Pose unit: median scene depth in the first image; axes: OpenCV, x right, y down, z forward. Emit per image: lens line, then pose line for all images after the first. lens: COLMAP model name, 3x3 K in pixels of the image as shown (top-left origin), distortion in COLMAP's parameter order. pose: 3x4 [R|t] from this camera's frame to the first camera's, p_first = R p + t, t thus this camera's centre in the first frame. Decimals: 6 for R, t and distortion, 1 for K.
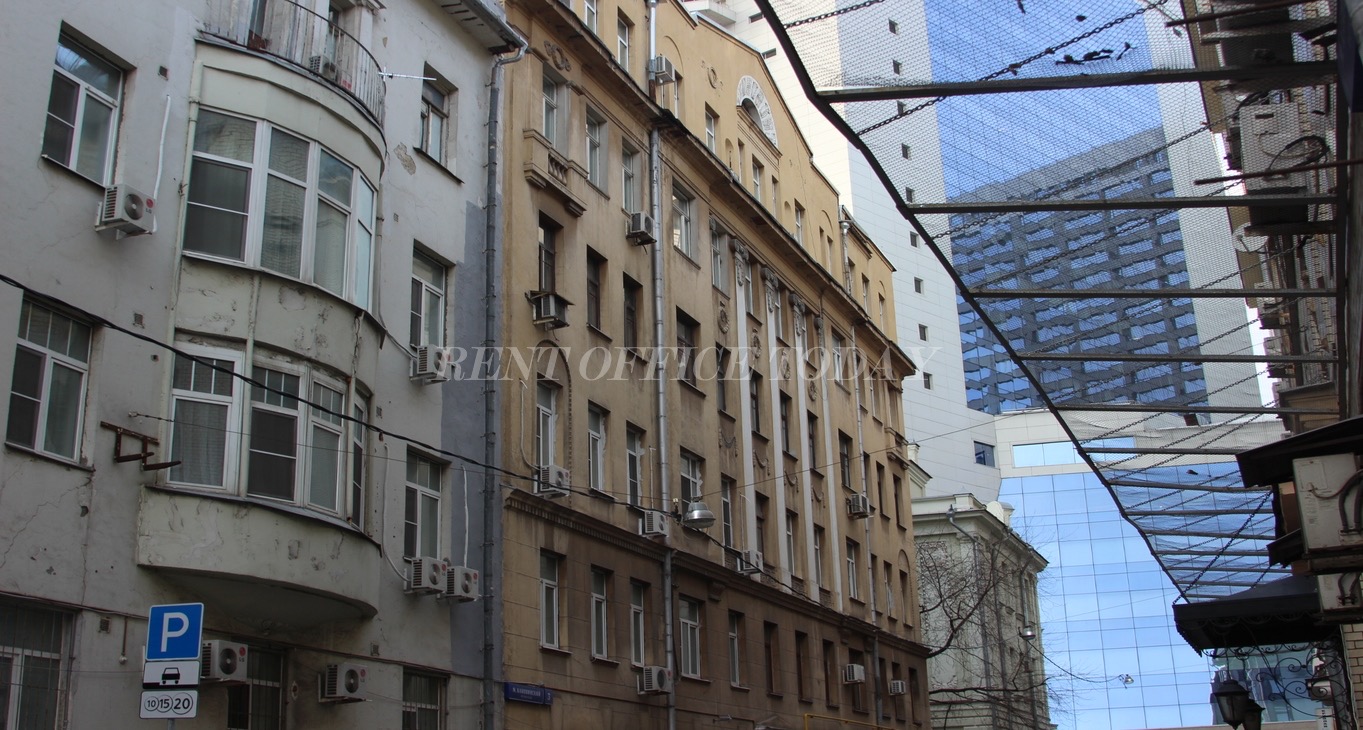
lens RADIAL K [[1453.6, 0, 682.4], [0, 1453.6, 298.2], [0, 0, 1]] dist [-0.218354, -0.009008]
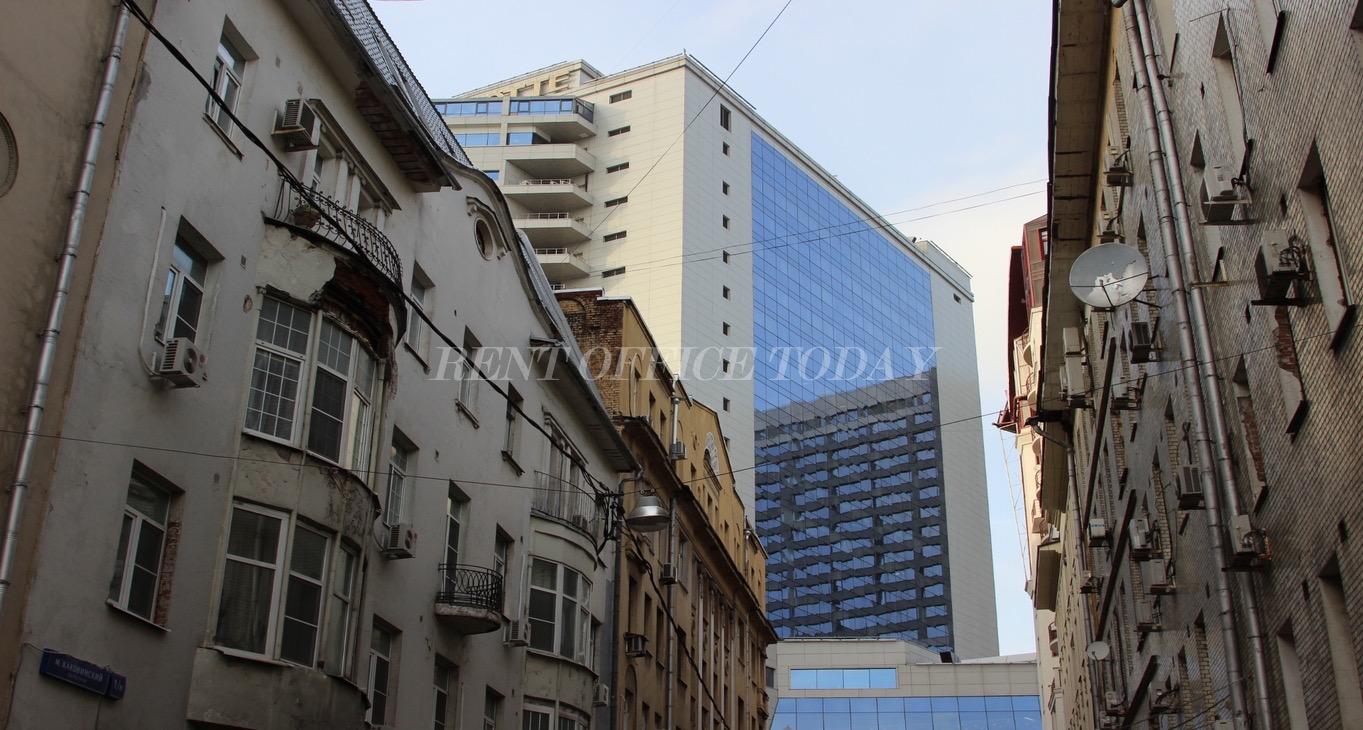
lens RADIAL K [[1453.6, 0, 682.4], [0, 1453.6, 298.2], [0, 0, 1]] dist [-0.218354, -0.009008]
pose [[0.978175, 0.125050, 0.165939, -0.265541], [-0.105501, 0.986927, -0.121839, -0.134673], [-0.179005, 0.101673, 0.978580, -0.392944]]
